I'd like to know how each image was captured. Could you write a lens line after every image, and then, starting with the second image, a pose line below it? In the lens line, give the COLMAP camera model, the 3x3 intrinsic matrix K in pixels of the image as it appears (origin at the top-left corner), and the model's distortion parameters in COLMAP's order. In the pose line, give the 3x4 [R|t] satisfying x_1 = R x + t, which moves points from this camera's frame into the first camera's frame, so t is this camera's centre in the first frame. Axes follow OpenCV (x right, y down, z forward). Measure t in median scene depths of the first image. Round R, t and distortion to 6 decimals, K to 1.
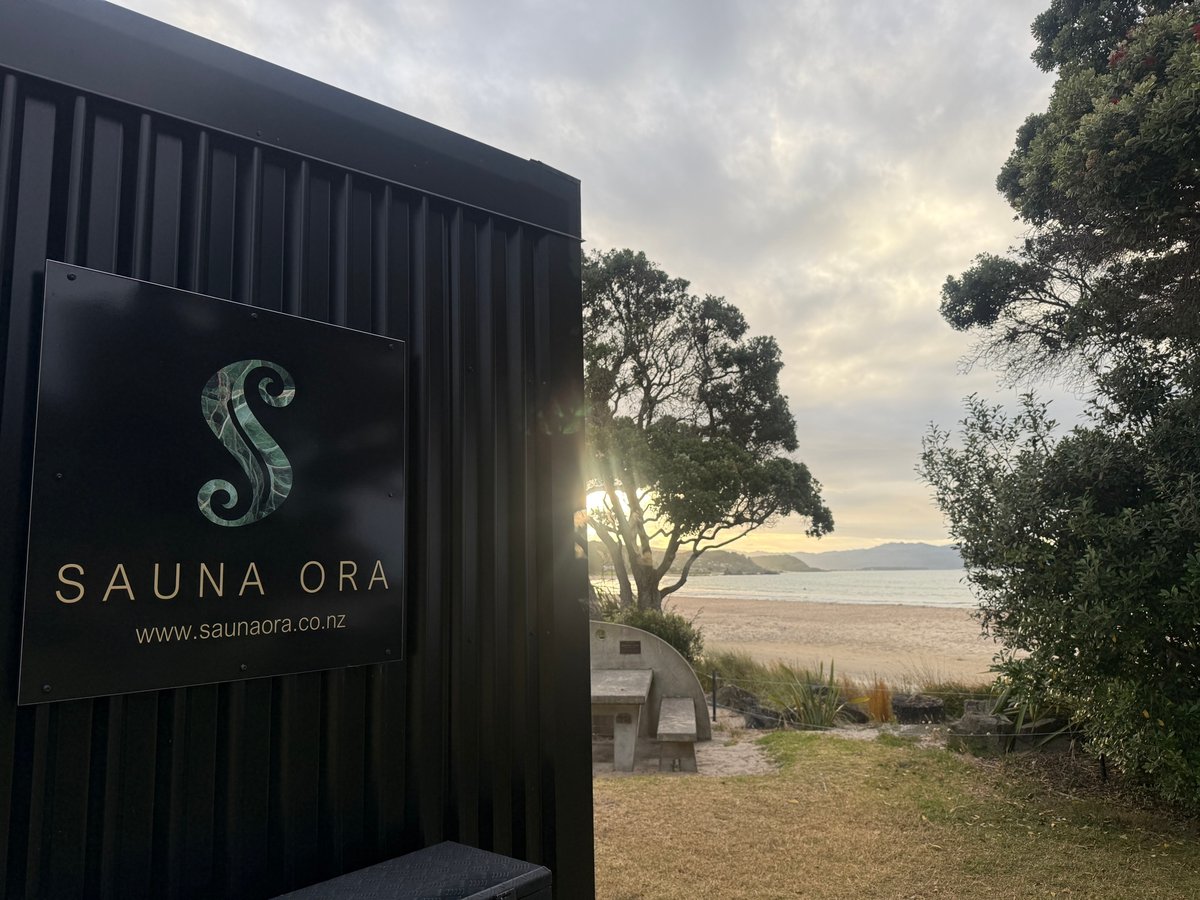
lens RADIAL K [[901.0, 0, 600.0], [0, 901.0, 450.0], [0, 0, 1]] dist [0.166237, -0.156478]
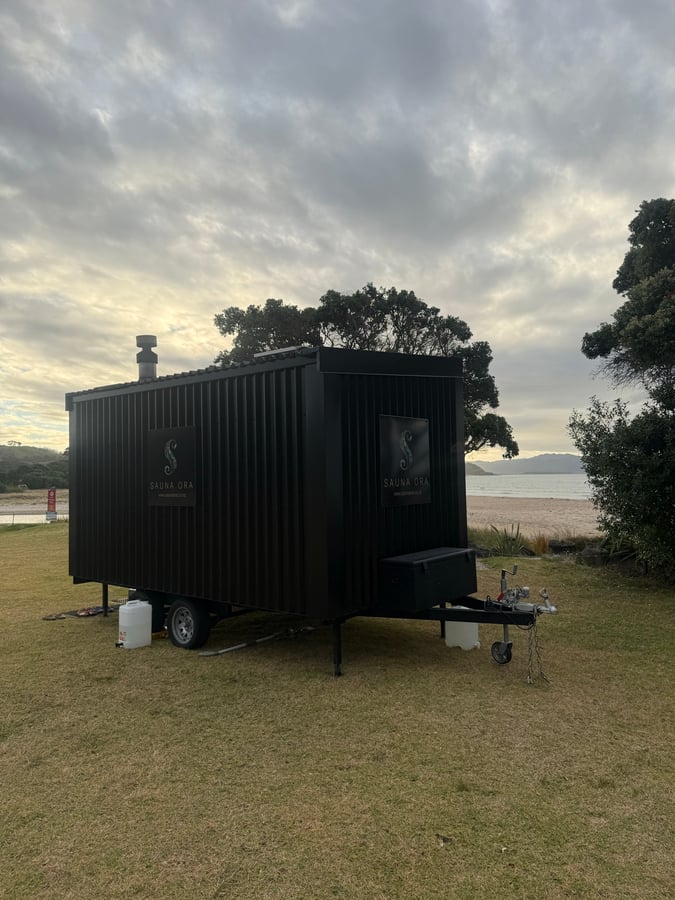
lens RADIAL K [[675.7, 0, 337.5], [0, 675.7, 450.0], [0, 0, 1]] dist [0.166237, -0.156478]
pose [[0.999941, 0.004462, 0.009881, -0.101149], [-0.005400, 0.995262, 0.097077, -0.043875], [-0.009401, -0.097124, 0.995228, -0.293877]]
